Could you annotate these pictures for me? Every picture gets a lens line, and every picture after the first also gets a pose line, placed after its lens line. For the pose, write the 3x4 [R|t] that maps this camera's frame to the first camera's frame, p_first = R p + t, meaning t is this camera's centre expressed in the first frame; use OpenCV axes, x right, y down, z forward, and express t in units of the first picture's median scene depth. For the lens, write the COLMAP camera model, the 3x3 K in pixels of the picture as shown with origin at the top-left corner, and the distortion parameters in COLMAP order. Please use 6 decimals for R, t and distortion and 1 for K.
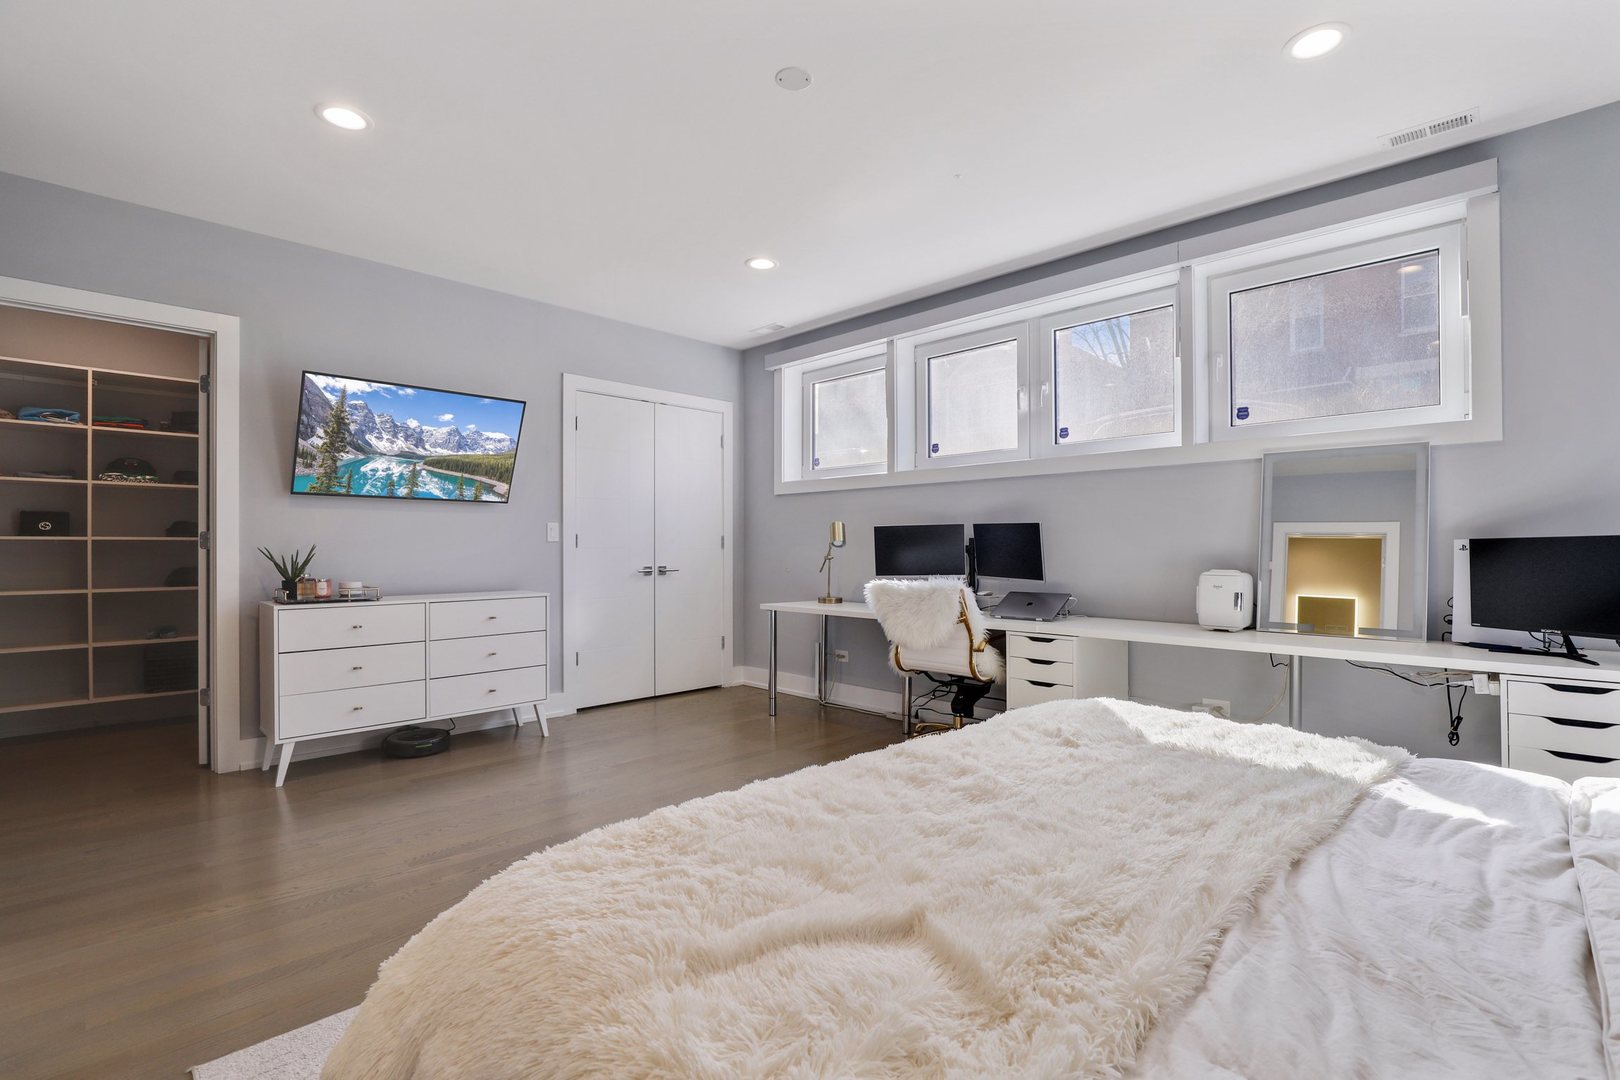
lens RADIAL K [[742.5, 0, 798.0], [0, 742.5, 541.7], [0, 0, 1]] dist [-0.022405, 0.009420]
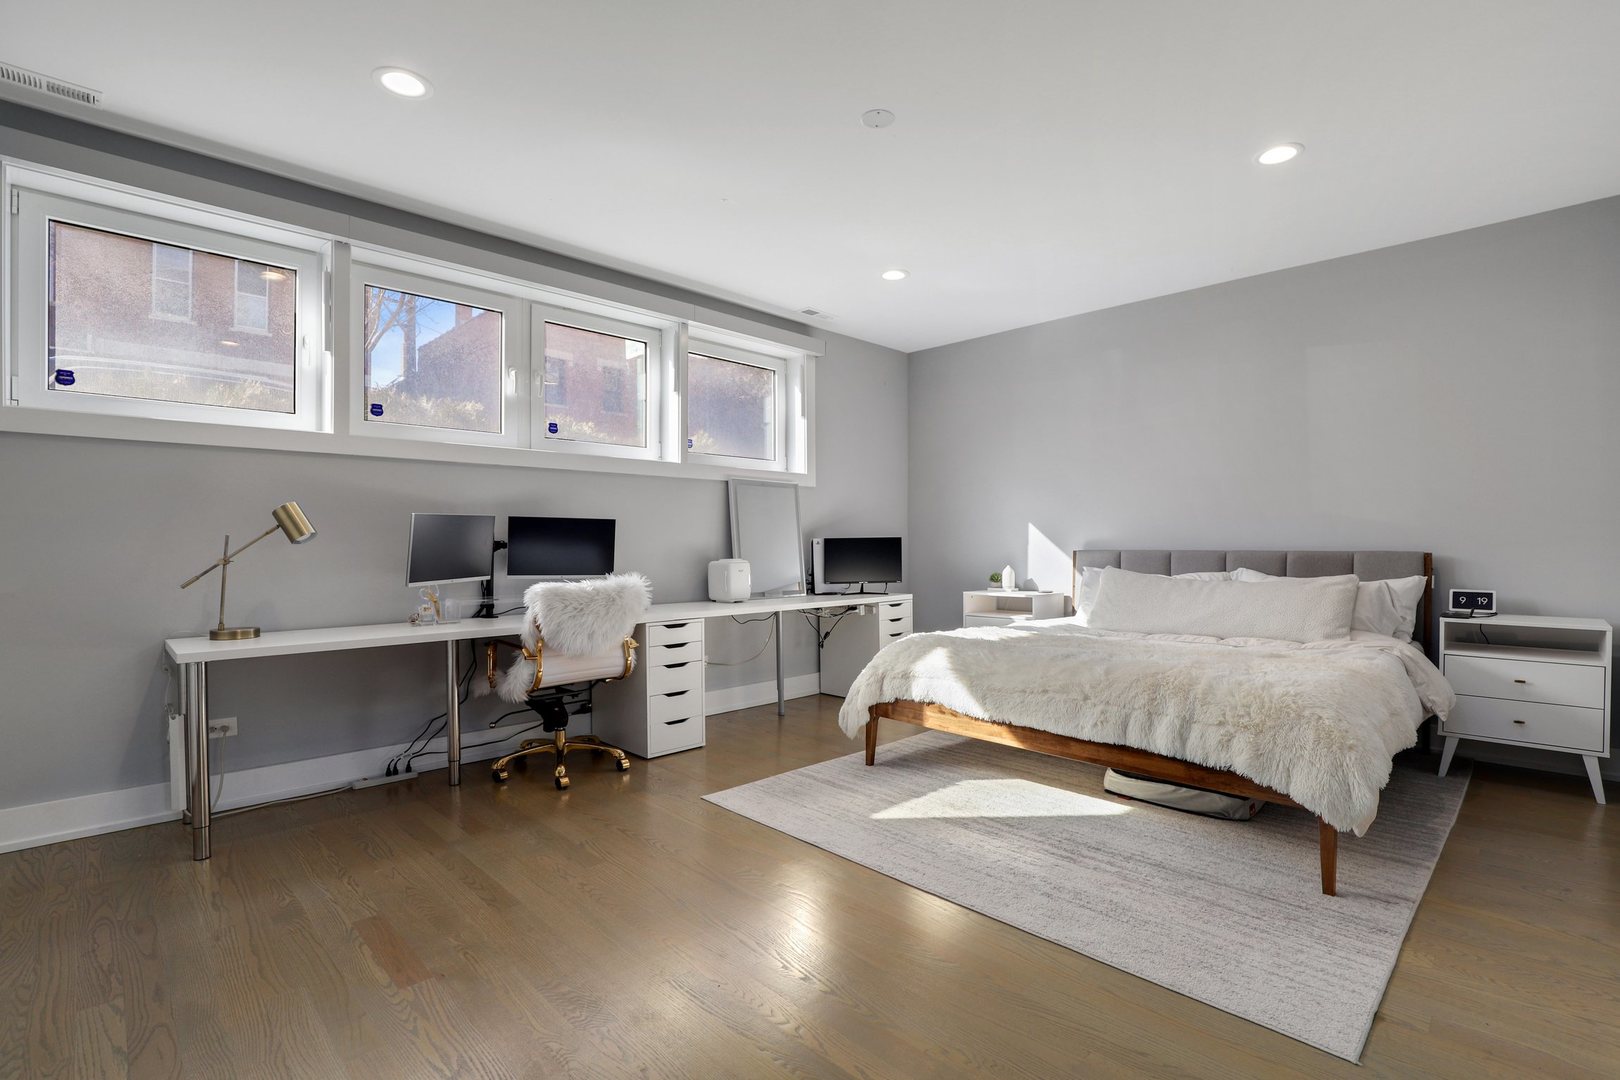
lens RADIAL K [[742.5, 0, 802.7], [0, 742.5, 542.4], [0, 0, 1]] dist [-0.022405, 0.009420]
pose [[0.012768, -0.000268, 0.999918, -0.700872], [-0.005676, 0.999984, 0.000340, 0.005226], [-0.999902, -0.005680, 0.012766, 0.716323]]
